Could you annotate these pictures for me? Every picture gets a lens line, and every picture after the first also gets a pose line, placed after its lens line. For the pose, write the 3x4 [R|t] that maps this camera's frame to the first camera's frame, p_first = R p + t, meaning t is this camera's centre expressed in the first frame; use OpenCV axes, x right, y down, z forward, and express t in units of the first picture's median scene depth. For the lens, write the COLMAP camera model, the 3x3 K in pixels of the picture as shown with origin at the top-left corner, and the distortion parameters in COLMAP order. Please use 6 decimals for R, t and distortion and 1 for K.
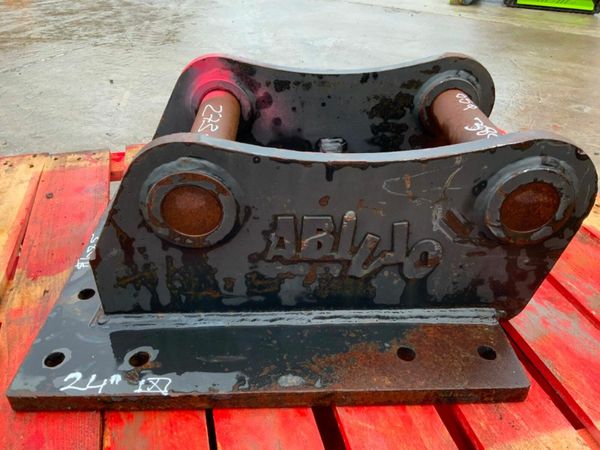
lens RADIAL K [[497.7, 0, 300.3], [0, 497.7, 226.5], [0, 0, 1]] dist [0.053710, -0.107820]
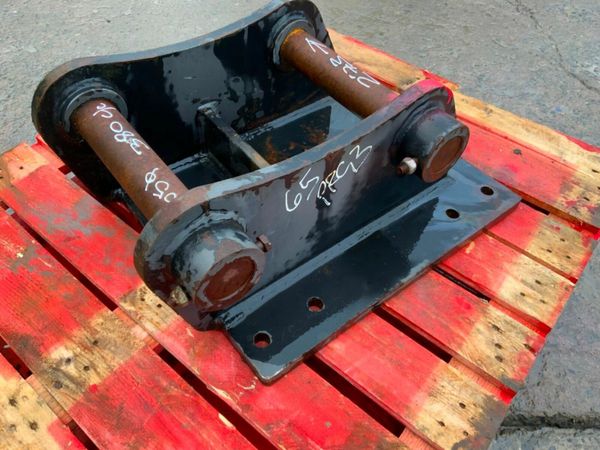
lens RADIAL K [[490.5, 0, 300.1], [0, 490.5, 228.2], [0, 0, 1]] dist [0.124027, -0.243985]
pose [[-0.804938, 0.419057, -0.420079, 0.600568], [-0.371818, 0.195500, 0.907486, -1.230119], [0.462414, 0.886663, -0.001553, 1.358557]]
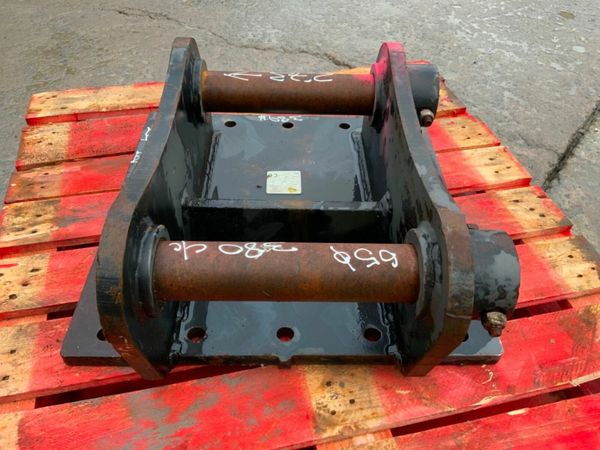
lens RADIAL K [[497.7, 0, 300.3], [0, 497.7, 226.5], [0, 0, 1]] dist [0.053710, -0.107820]
pose [[-0.023049, 0.693331, -0.720251, 0.922641], [-0.576619, 0.579313, 0.576113, -0.714085], [0.816688, 0.428589, 0.386435, 0.758540]]
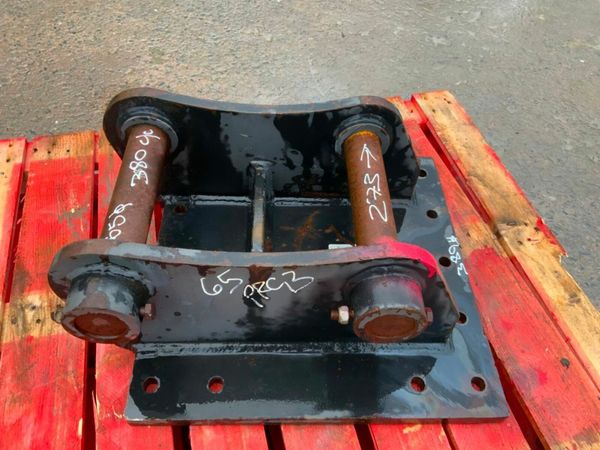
lens RADIAL K [[490.5, 0, 300.1], [0, 490.5, 228.2], [0, 0, 1]] dist [0.124027, -0.243985]
pose [[-0.997824, -0.048064, -0.045128, 0.036927], [-0.049812, 0.101194, 0.993619, -1.385563], [-0.043191, 0.993705, -0.103368, 1.275626]]
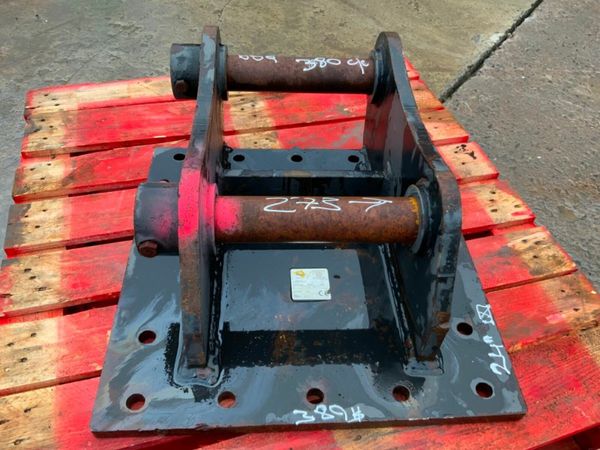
lens RADIAL K [[497.7, 0, 300.3], [0, 497.7, 226.5], [0, 0, 1]] dist [0.053710, -0.107820]
pose [[-0.020134, -0.733744, 0.679128, -0.906148], [0.501938, 0.580041, 0.641569, -0.852455], [-0.864669, 0.353797, 0.356615, 0.732393]]
